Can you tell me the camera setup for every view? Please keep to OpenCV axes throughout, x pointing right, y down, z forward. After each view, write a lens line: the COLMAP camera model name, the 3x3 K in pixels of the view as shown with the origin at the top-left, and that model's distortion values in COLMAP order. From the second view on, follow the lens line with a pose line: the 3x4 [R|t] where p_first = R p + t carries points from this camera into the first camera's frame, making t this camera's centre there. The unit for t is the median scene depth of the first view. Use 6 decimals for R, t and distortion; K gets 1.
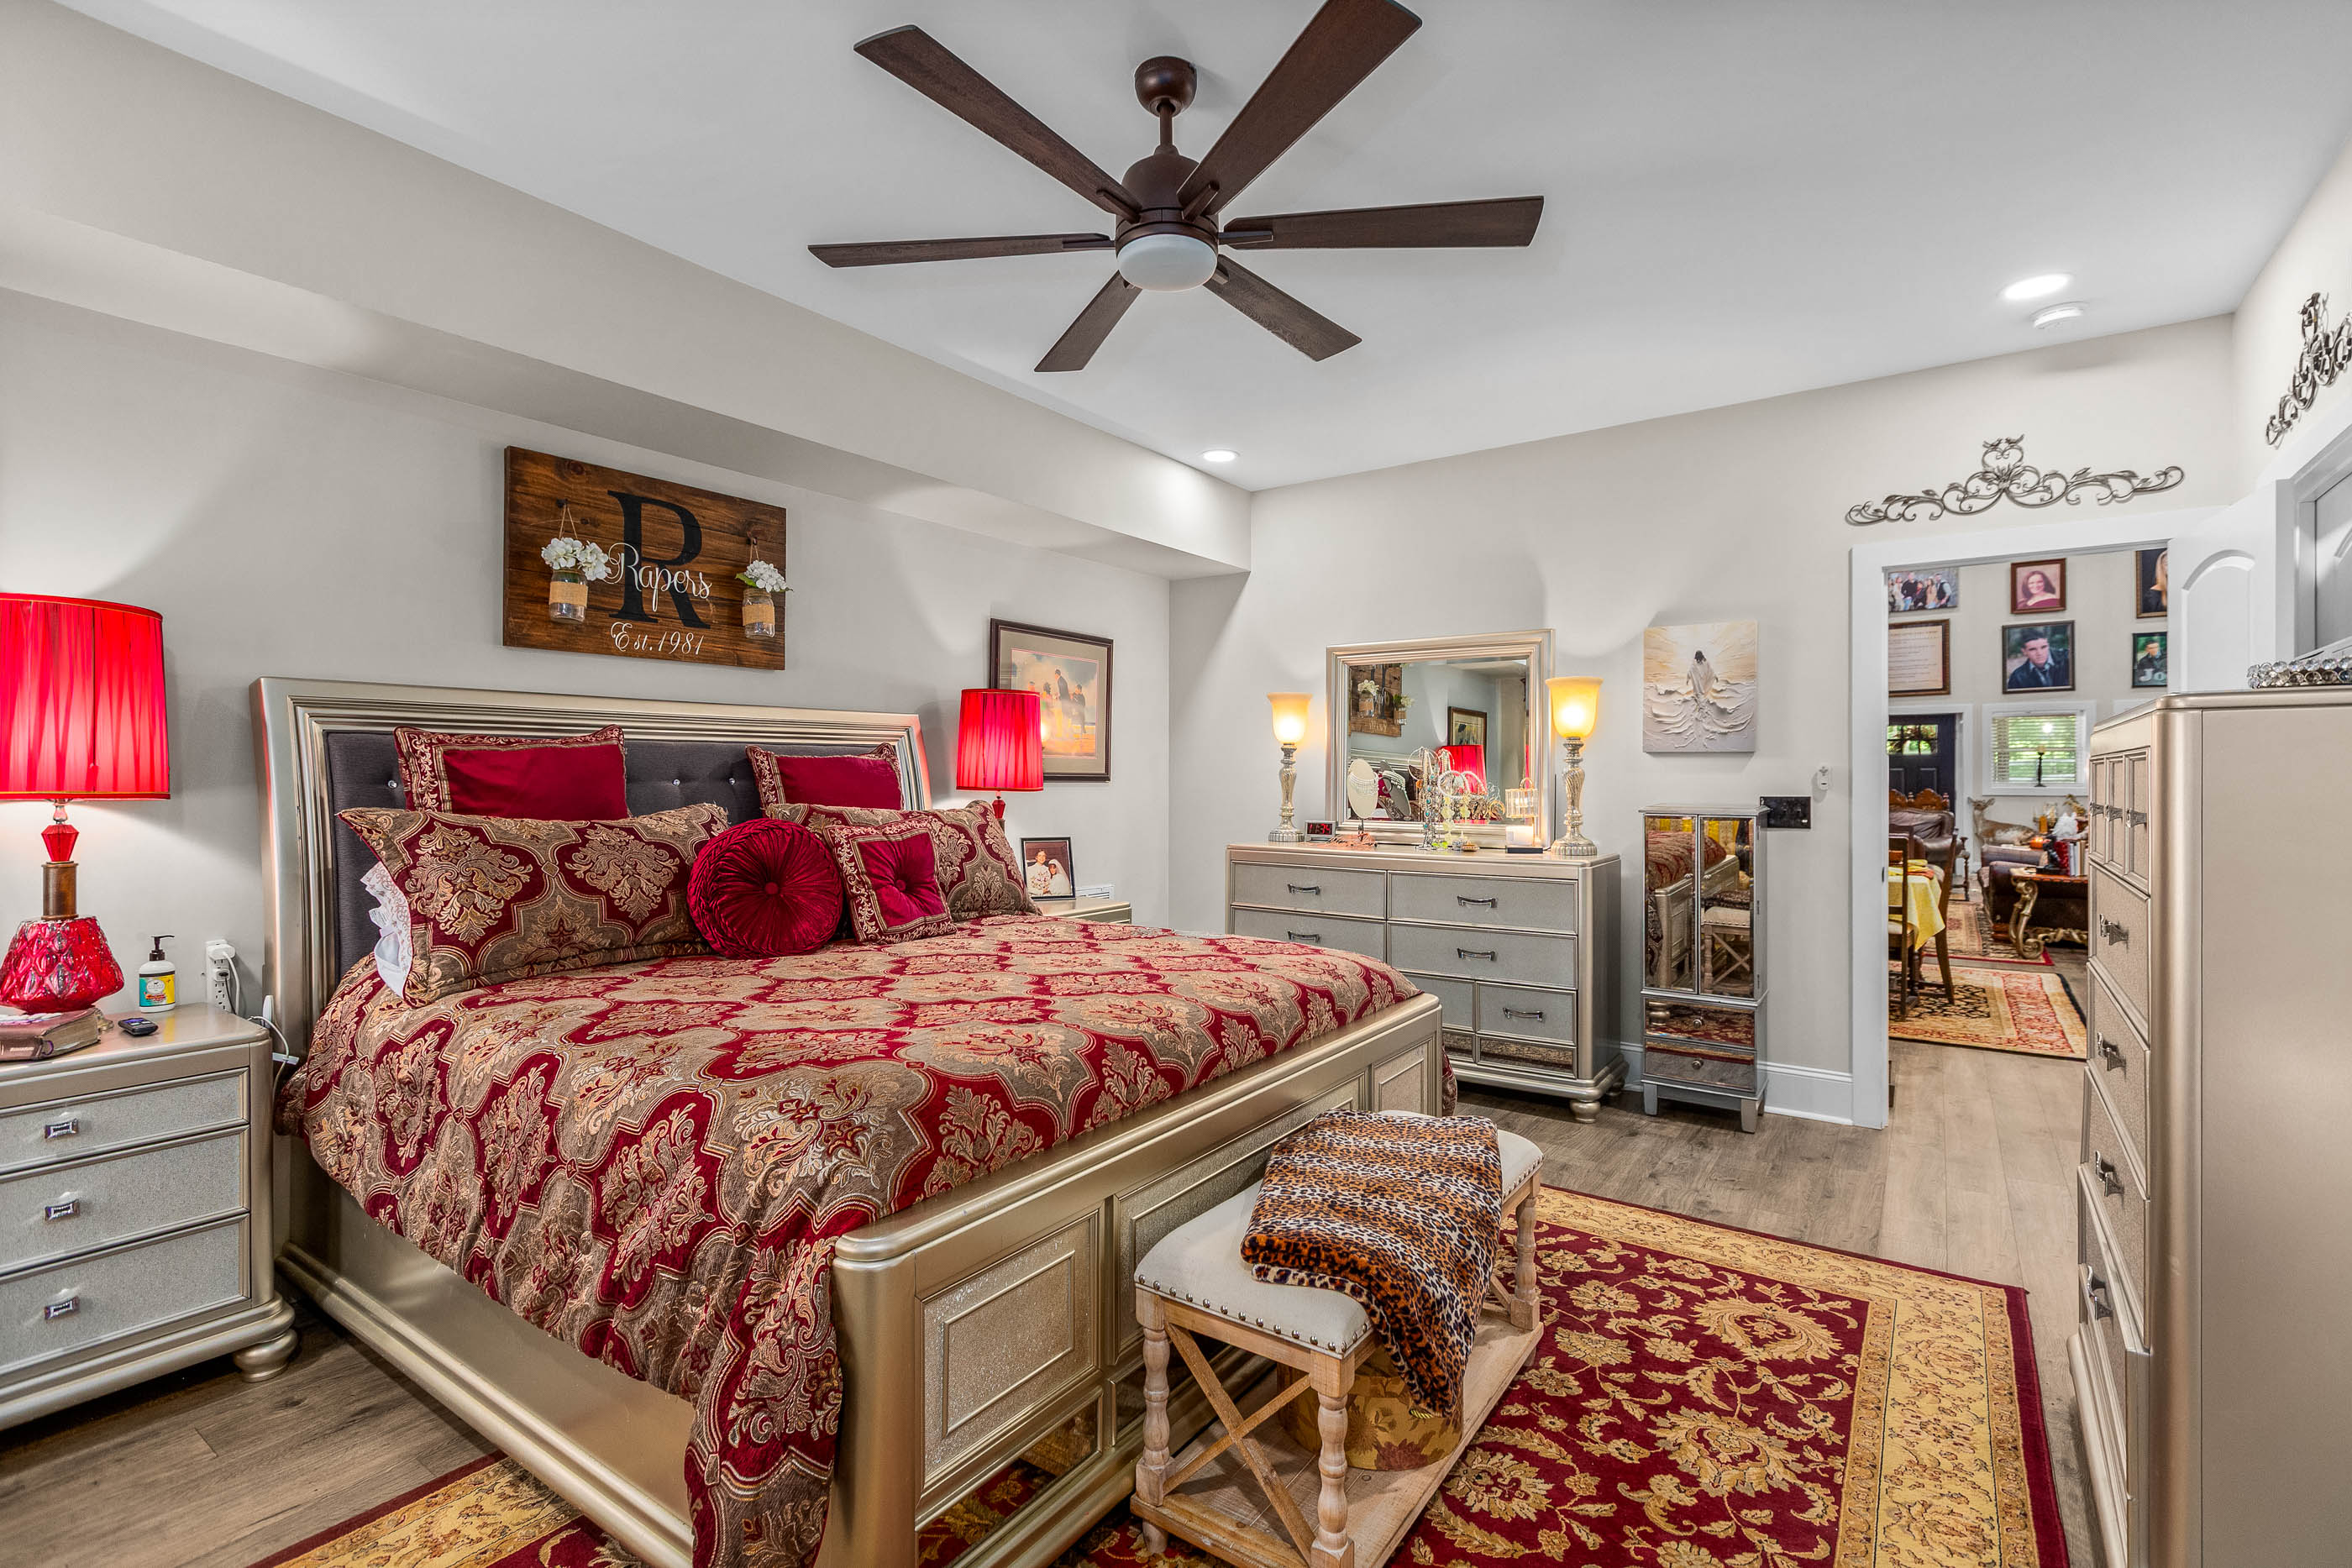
lens RADIAL K [[1073.9, 0, 1177.9], [0, 1073.9, 775.7], [0, 0, 1]] dist [0.004590, 0.000016]
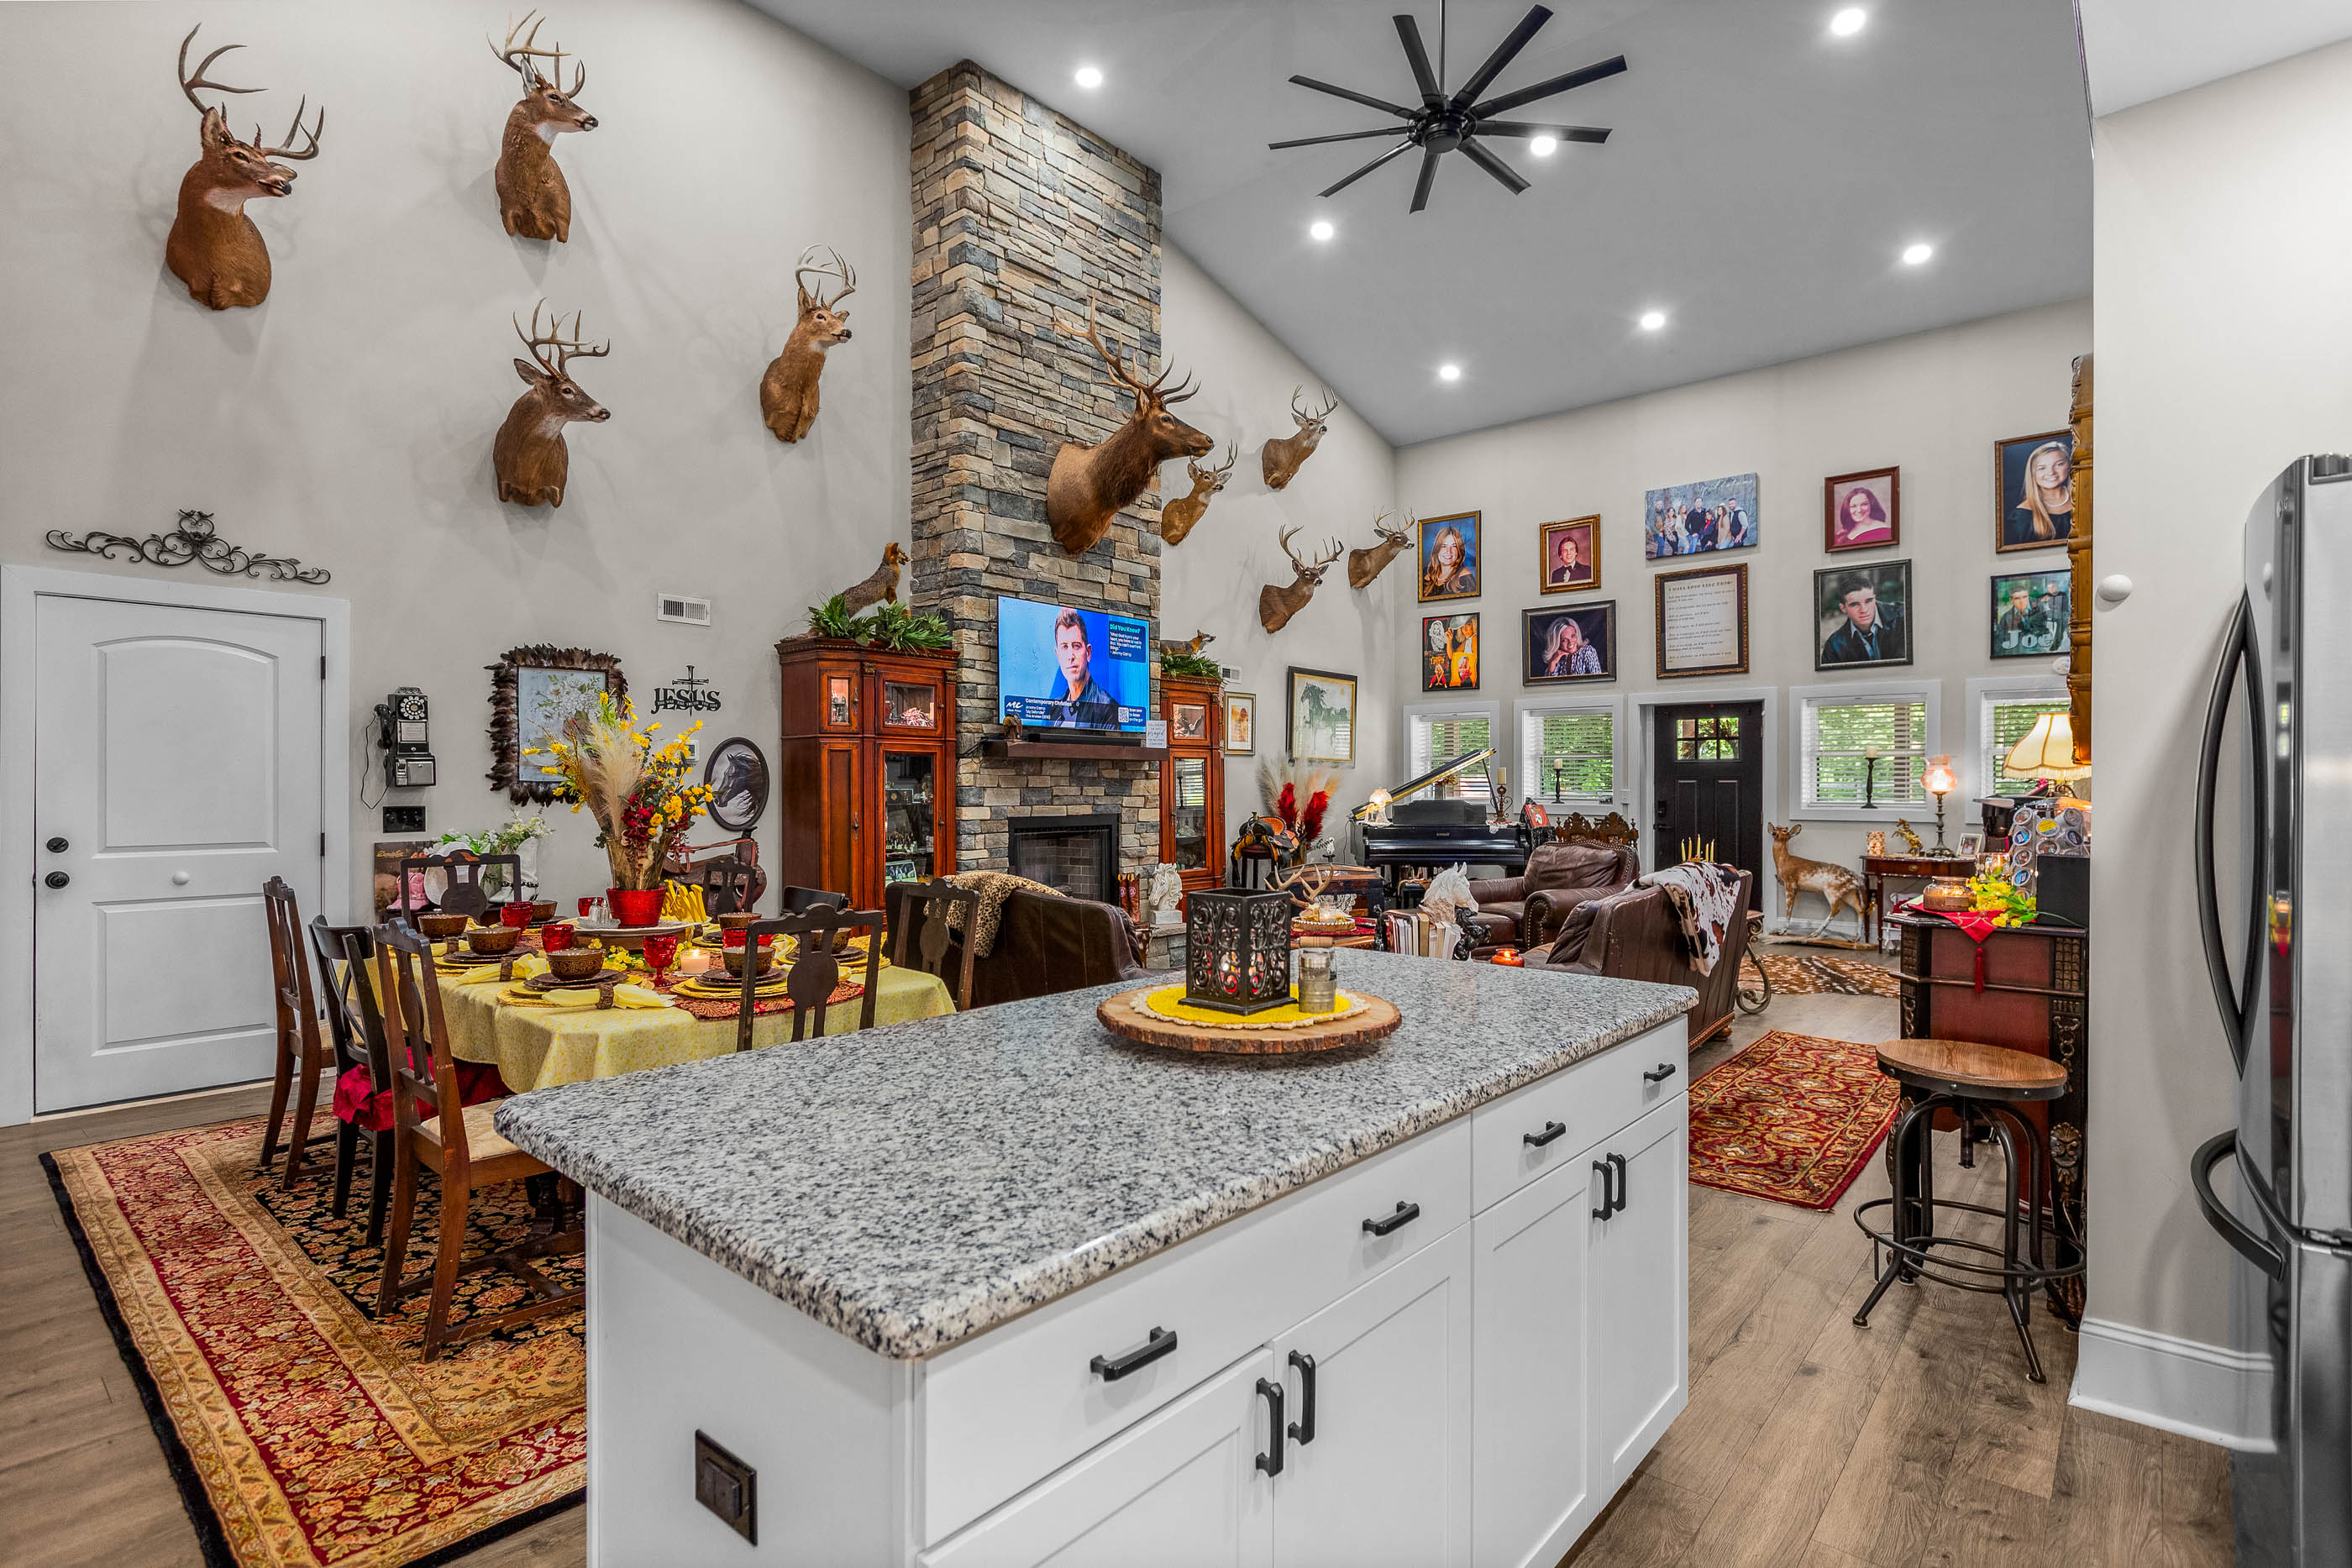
lens RADIAL K [[1133.9, 0, 1170.1], [0, 1133.9, 784.5], [0, 0, 1]] dist [-0.001863, 0.001050]
pose [[0.994742, 0.003779, -0.102344, 2.073793], [-0.003838, 0.999993, -0.000385, -0.011958], [0.102341, 0.000775, 0.994749, 1.176074]]
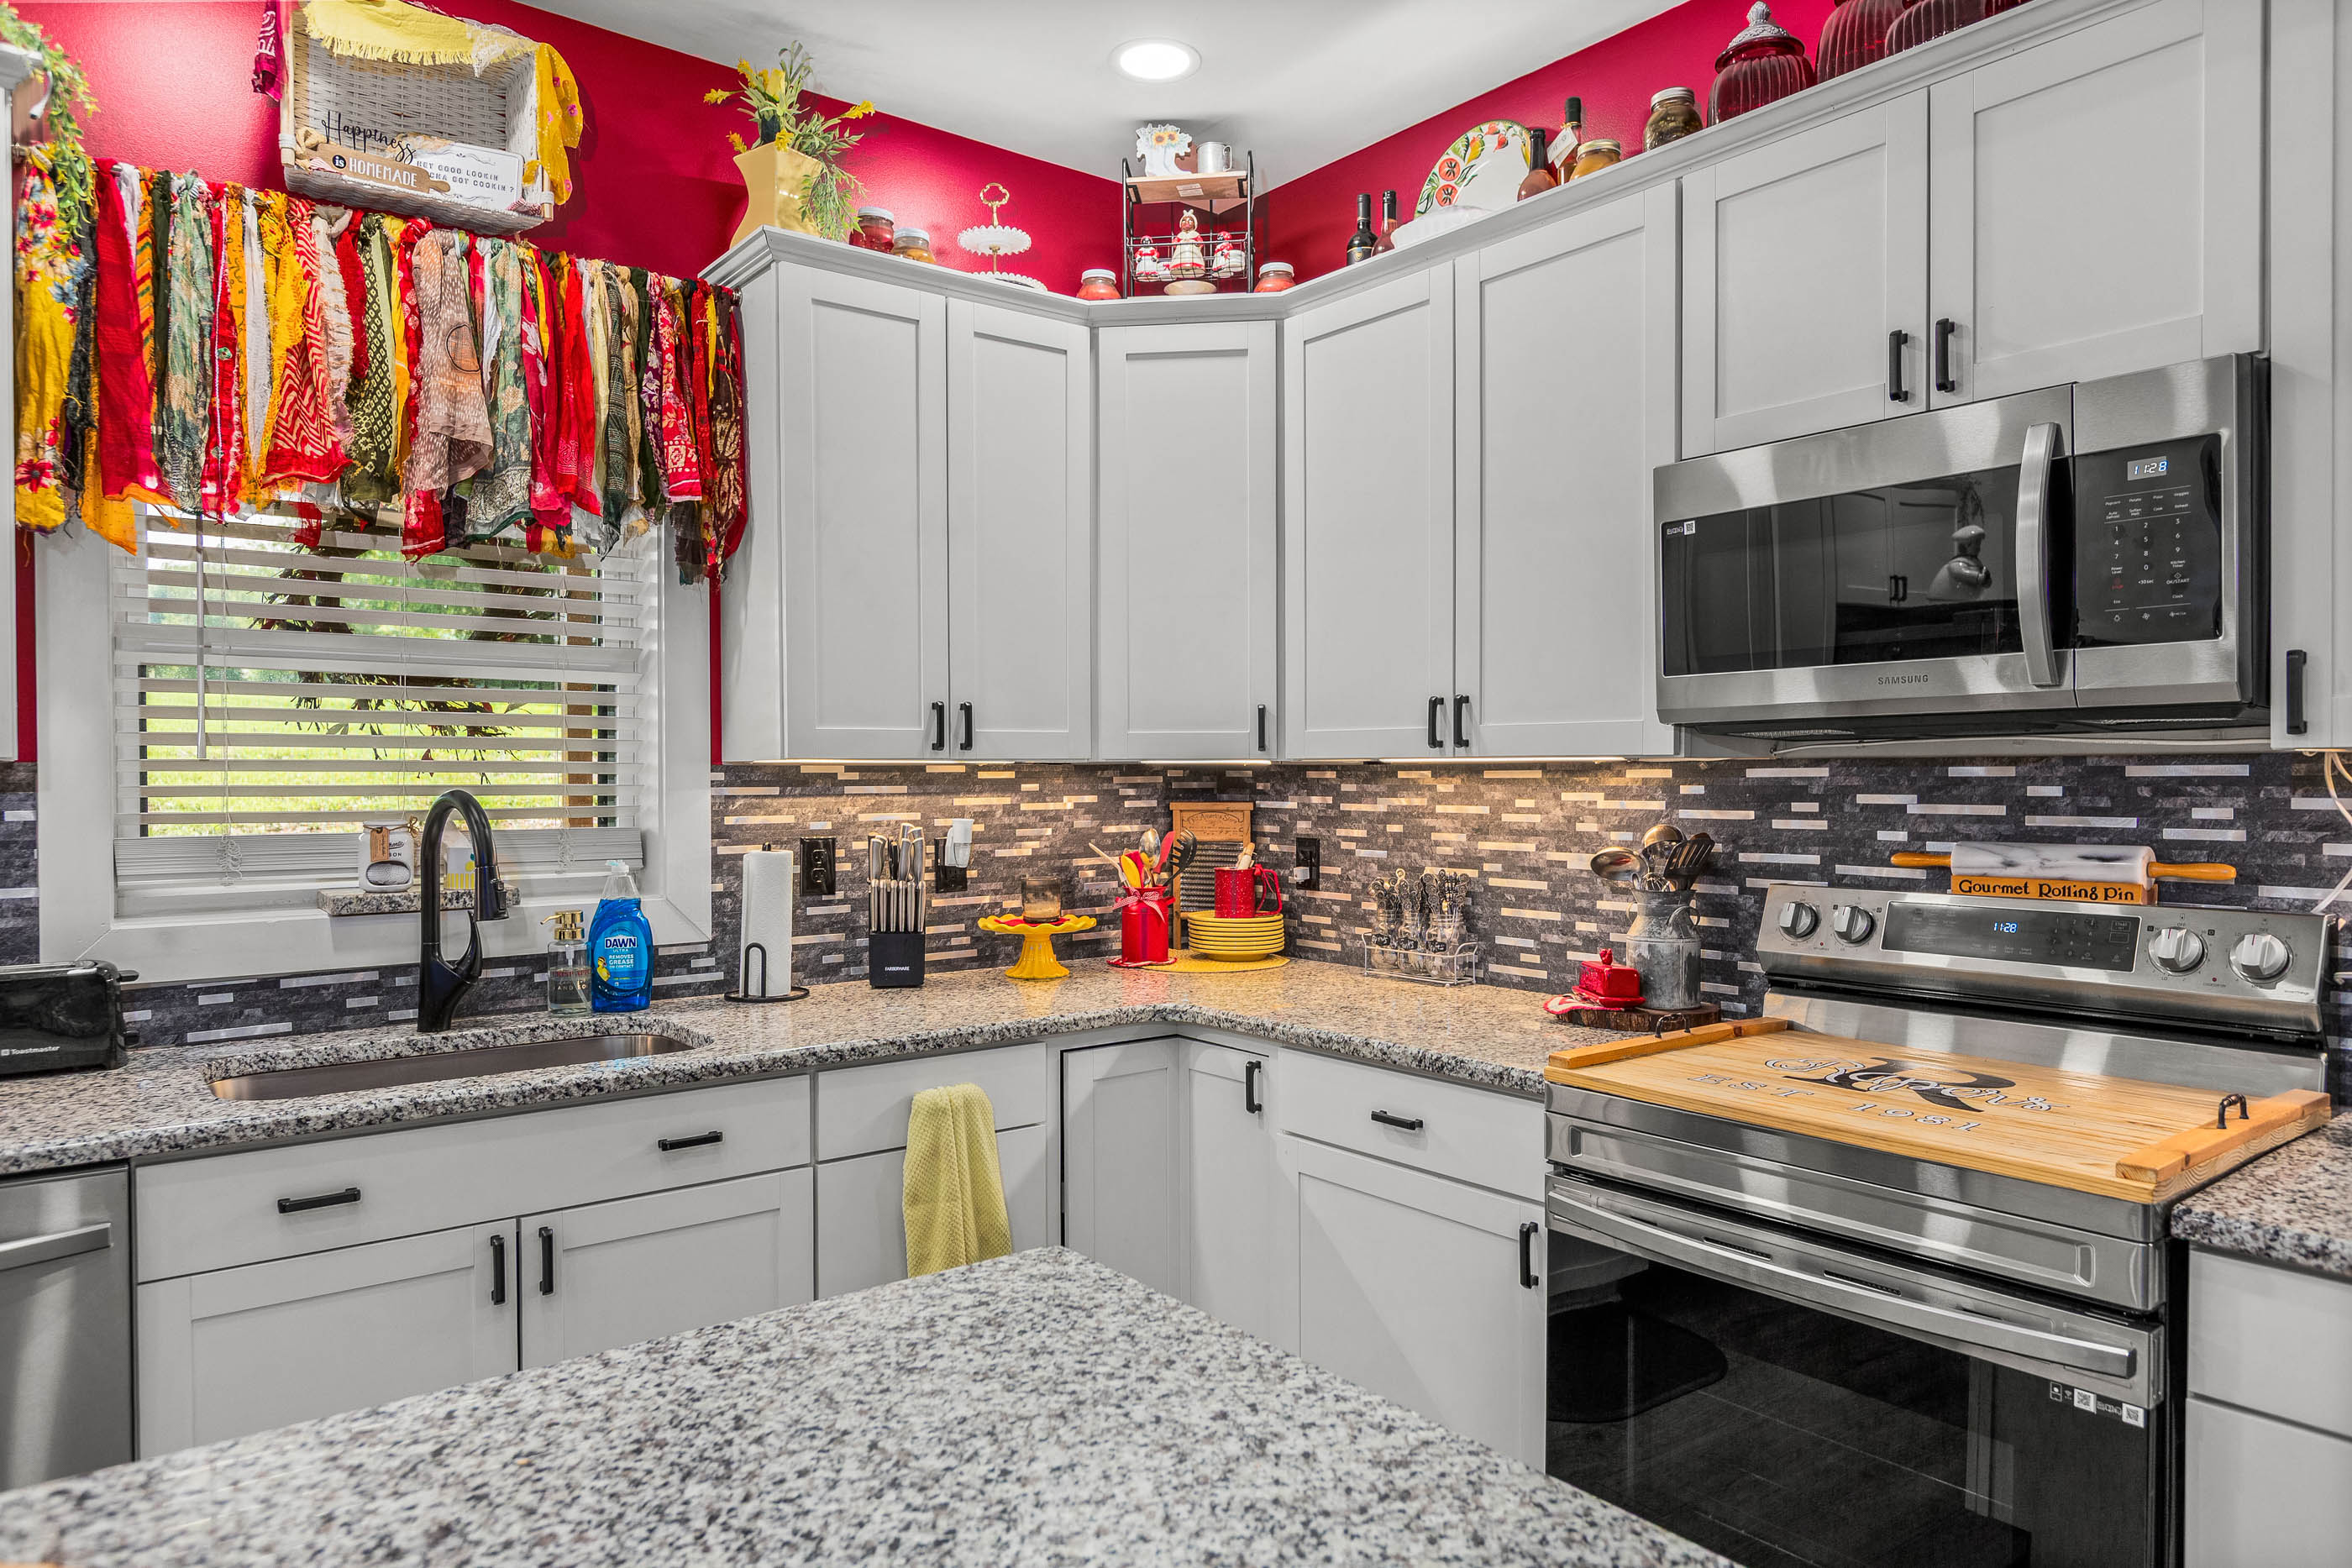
lens RADIAL K [[1477.4, 0, 1169.7], [0, 1477.4, 787.5], [0, 0, 1]] dist [0.031479, 0.000057]
pose [[-0.957984, -0.002866, 0.286808, 1.784954], [0.000512, 0.999931, 0.011701, -0.030455], [-0.286822, 0.011356, -0.957917, 1.956751]]
